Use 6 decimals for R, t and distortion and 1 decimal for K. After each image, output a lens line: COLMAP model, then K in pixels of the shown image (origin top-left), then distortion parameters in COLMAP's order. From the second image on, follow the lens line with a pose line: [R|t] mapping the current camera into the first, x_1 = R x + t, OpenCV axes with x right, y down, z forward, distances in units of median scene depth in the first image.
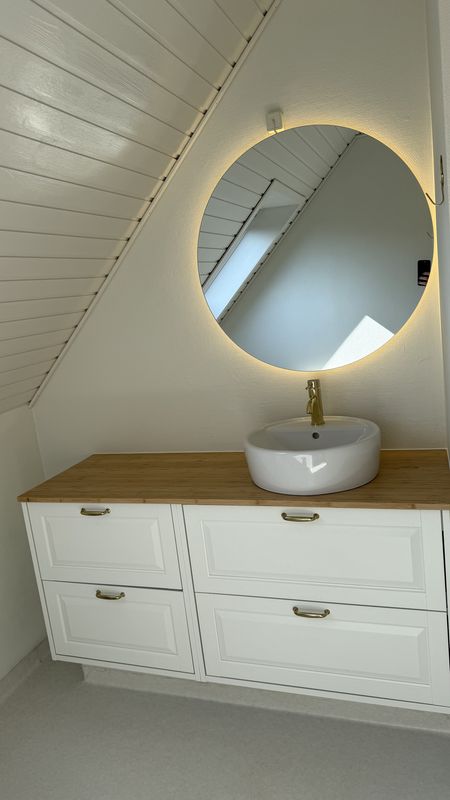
lens RADIAL K [[565.4, 0, 216.4], [0, 565.4, 401.7], [0, 0, 1]] dist [0.034708, -0.039154]
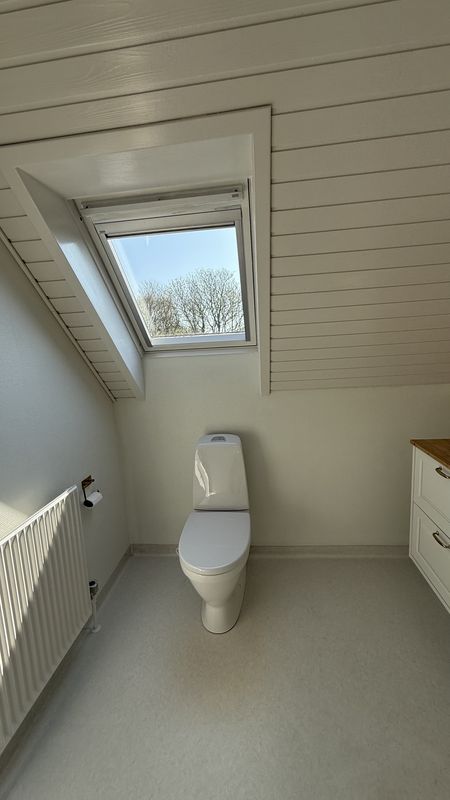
lens RADIAL K [[319.4, 0, 225.8], [0, 319.4, 397.1], [0, 0, 1]] dist [-0.001155, 0.000116]
pose [[0.259196, 0.268703, -0.927694, 0.259200], [-0.152043, 0.959895, 0.235549, -0.059556], [0.953782, 0.079996, 0.289655, 0.321164]]
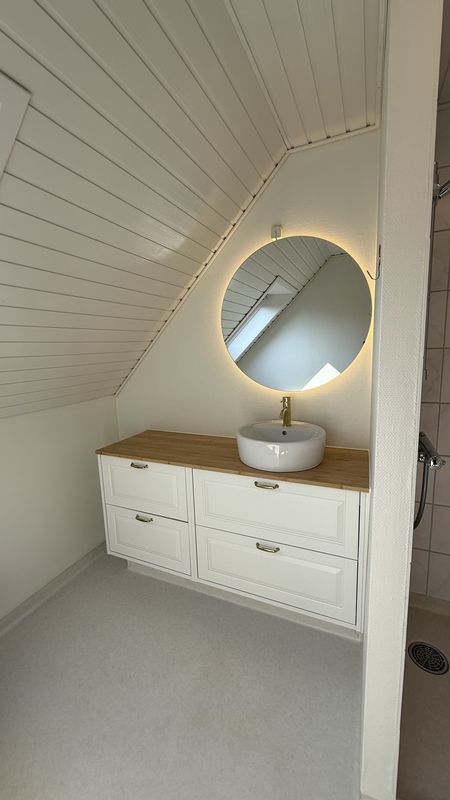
lens RADIAL K [[319.4, 0, 224.2], [0, 319.4, 397.1], [0, 0, 1]] dist [-0.001155, 0.000116]
pose [[0.993407, 0.100367, -0.055402, 0.050970], [-0.101803, 0.994522, -0.023726, -0.000370], [0.052717, 0.029210, 0.998182, 0.112663]]
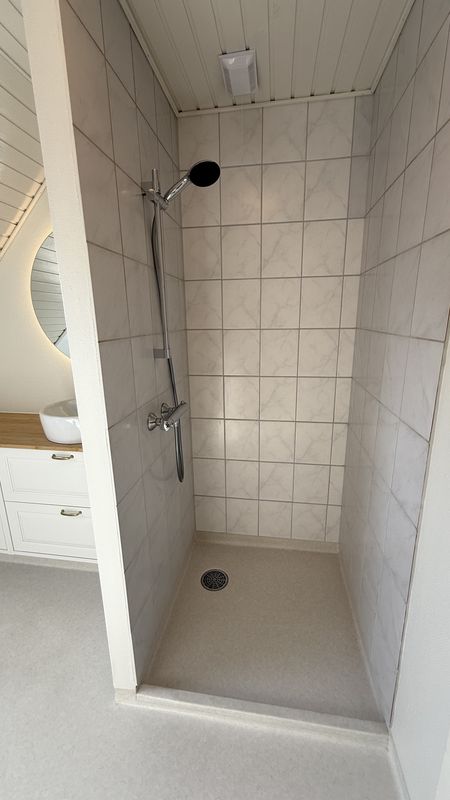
lens RADIAL K [[319.4, 0, 225.4], [0, 319.4, 398.7], [0, 0, 1]] dist [-0.001155, 0.000116]
pose [[0.975048, 0.059277, 0.213934, 0.344358], [-0.068369, 0.997034, 0.035348, -0.025376], [-0.211204, -0.049093, 0.976208, 0.005470]]
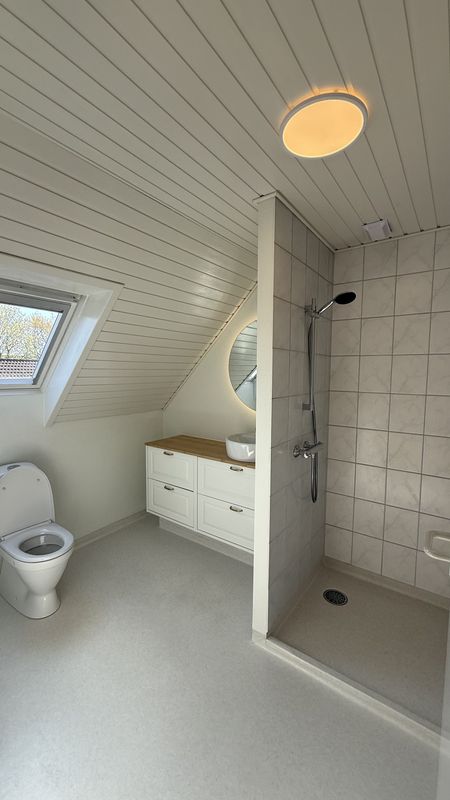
lens RADIAL K [[319.4, 0, 225.2], [0, 319.4, 397.8], [0, 0, 1]] dist [-0.001155, 0.000116]
pose [[0.953204, 0.153985, -0.260175, 0.360978], [-0.176798, 0.981995, -0.066541, -0.003140], [0.245244, 0.109426, 0.963266, -0.349257]]
